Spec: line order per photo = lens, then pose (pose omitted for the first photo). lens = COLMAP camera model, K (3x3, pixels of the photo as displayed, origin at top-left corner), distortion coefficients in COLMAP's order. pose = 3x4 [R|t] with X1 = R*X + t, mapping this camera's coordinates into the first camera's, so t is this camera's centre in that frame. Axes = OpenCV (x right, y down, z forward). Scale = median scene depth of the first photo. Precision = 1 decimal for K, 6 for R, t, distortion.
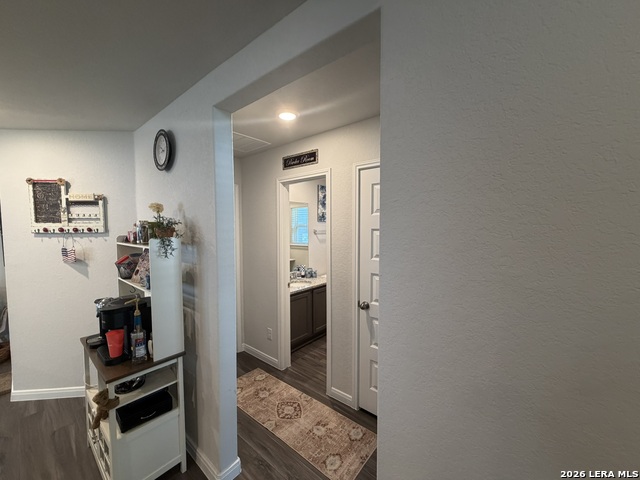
lens RADIAL K [[254.4, 0, 320.0], [0, 254.4, 243.8], [0, 0, 1]] dist [0.000652, -0.000071]
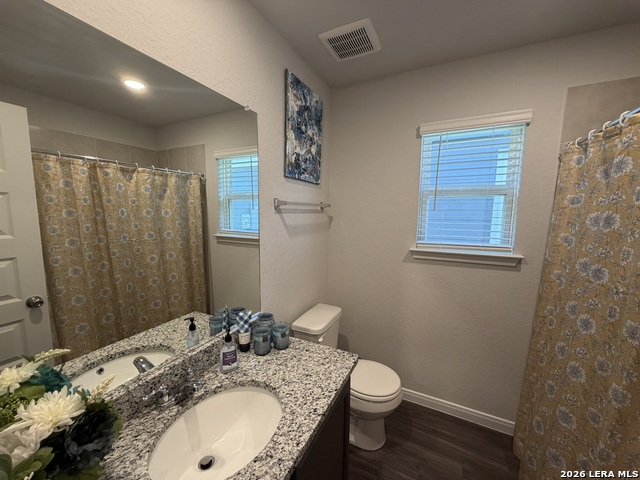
lens RADIAL K [[254.4, 0, 320.9], [0, 254.4, 240.6], [0, 0, 1]] dist [0.000652, -0.000071]
pose [[0.979916, -0.014374, 0.198894, -0.032578], [0.000816, 0.997680, 0.068079, -0.021209], [-0.199411, -0.066549, 0.977654, 0.627271]]
